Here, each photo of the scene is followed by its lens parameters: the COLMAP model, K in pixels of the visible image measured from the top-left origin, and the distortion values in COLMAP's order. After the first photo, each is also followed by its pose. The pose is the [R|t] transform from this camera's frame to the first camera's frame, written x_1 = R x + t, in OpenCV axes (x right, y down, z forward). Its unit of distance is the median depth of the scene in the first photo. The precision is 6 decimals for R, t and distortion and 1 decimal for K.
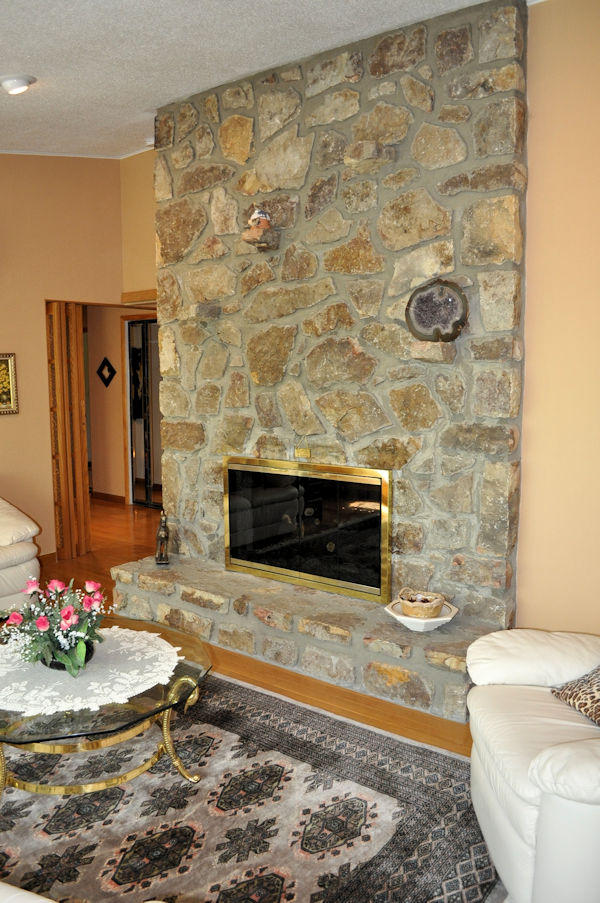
lens RADIAL K [[708.5, 0, 296.5], [0, 708.5, 453.5], [0, 0, 1]] dist [-0.077999, 0.007647]
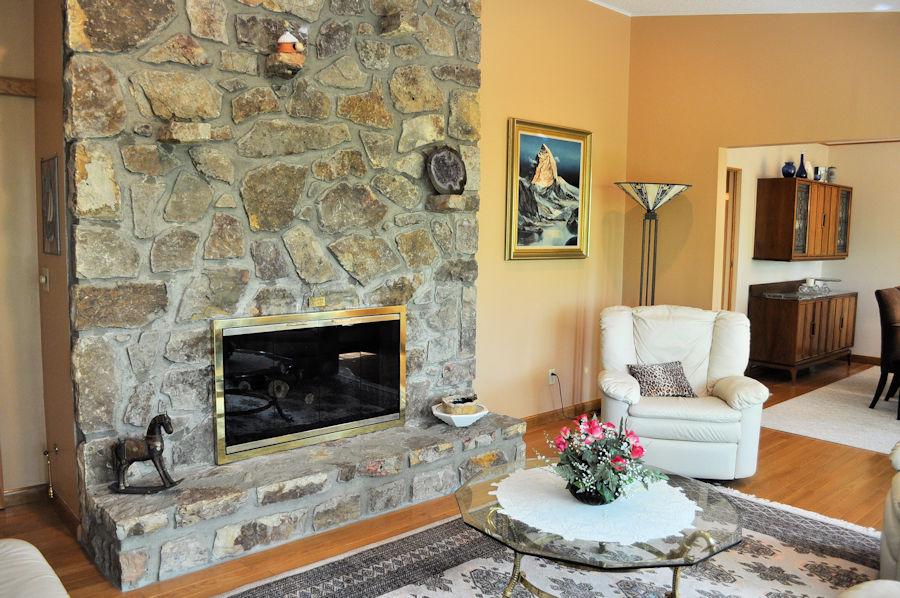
lens RADIAL K [[706.1, 0, 445.9], [0, 706.1, 299.4], [0, 0, 1]] dist [-0.077999, 0.007647]
pose [[0.194400, -0.090050, 0.976780, -0.934020], [0.100593, 0.992358, 0.071466, -0.057707], [-0.975751, 0.084364, 0.201972, 0.684068]]
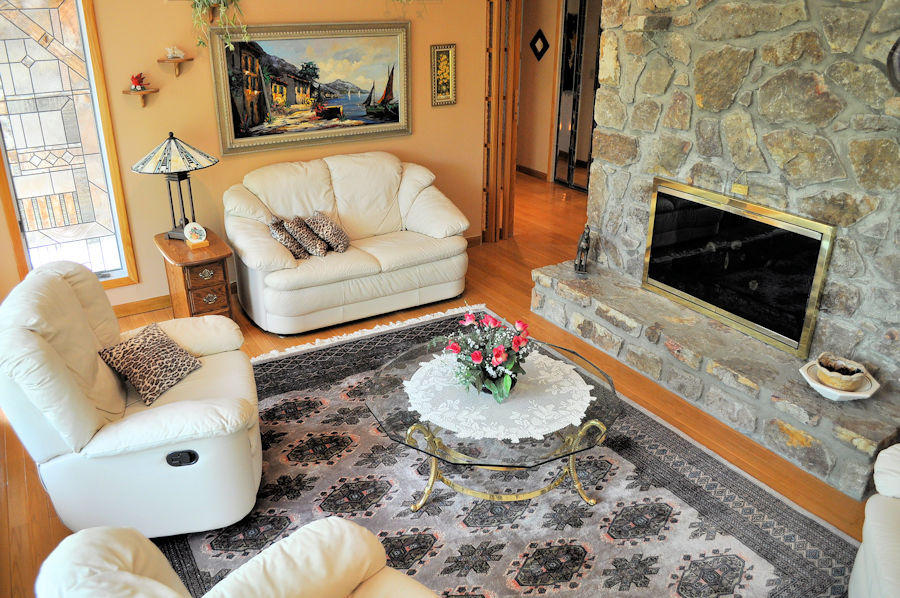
lens RADIAL K [[706.1, 0, 448.7], [0, 706.1, 303.4], [0, 0, 1]] dist [-0.077999, 0.007647]
pose [[0.930892, 0.154728, -0.330907, -0.023956], [-0.052522, 0.953143, 0.297927, -0.119797], [0.361499, -0.259958, 0.895399, -0.019611]]
